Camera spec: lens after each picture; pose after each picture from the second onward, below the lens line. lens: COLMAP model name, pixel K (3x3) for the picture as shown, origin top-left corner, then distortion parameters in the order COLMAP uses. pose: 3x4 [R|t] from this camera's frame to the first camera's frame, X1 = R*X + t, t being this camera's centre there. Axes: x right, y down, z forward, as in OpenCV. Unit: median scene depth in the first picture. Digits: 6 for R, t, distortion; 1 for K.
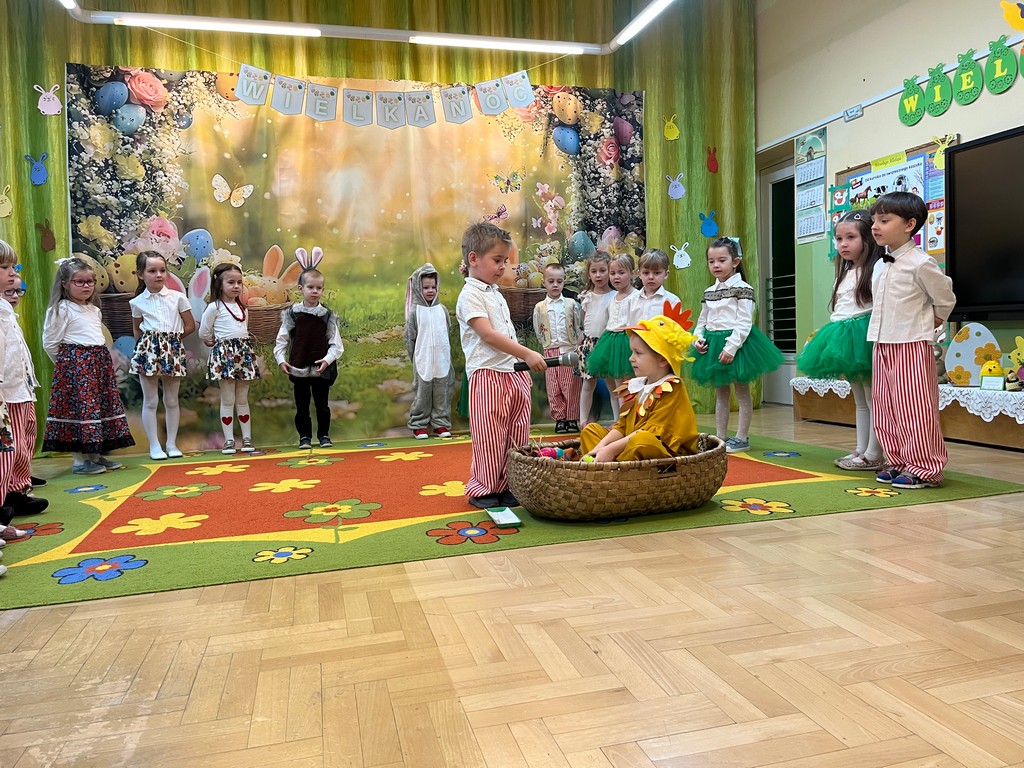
lens RADIAL K [[834.8, 0, 507.7], [0, 834.8, 405.8], [0, 0, 1]] dist [0.000982, -0.062980]
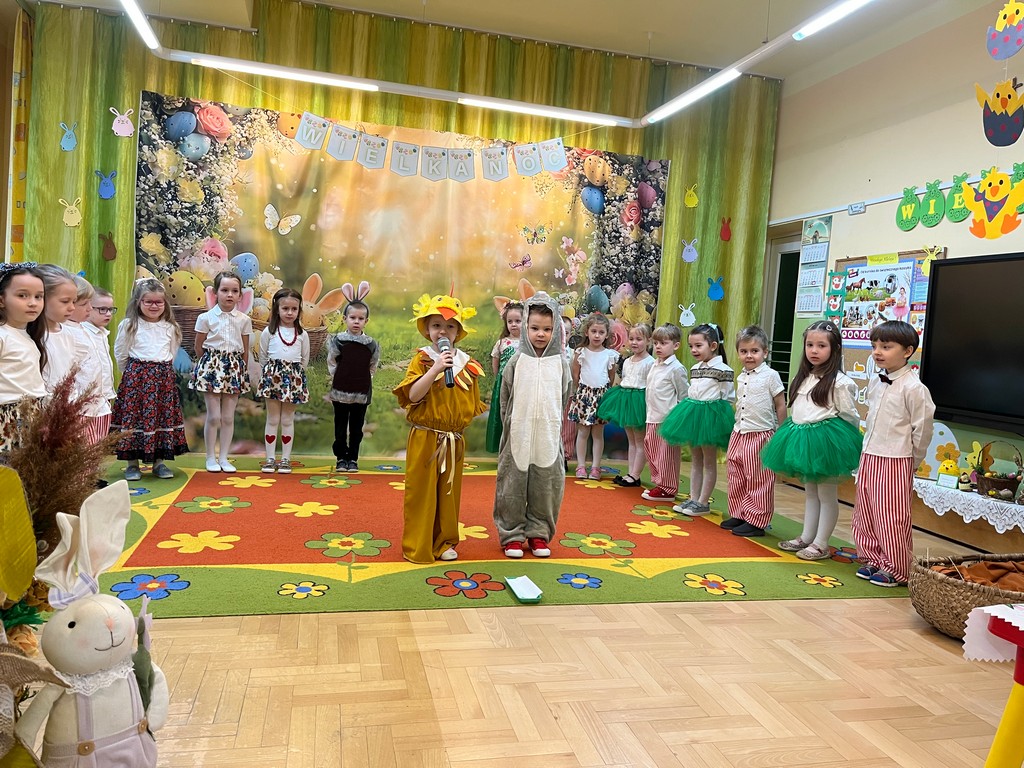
lens RADIAL K [[834.8, 0, 515.8], [0, 834.8, 393.5], [0, 0, 1]] dist [0.000982, -0.062980]
pose [[0.994611, 0.103666, -0.001458, -0.001504], [-0.103673, 0.994593, -0.006106, -0.061536], [0.000818, 0.006224, 0.999980, -0.092487]]
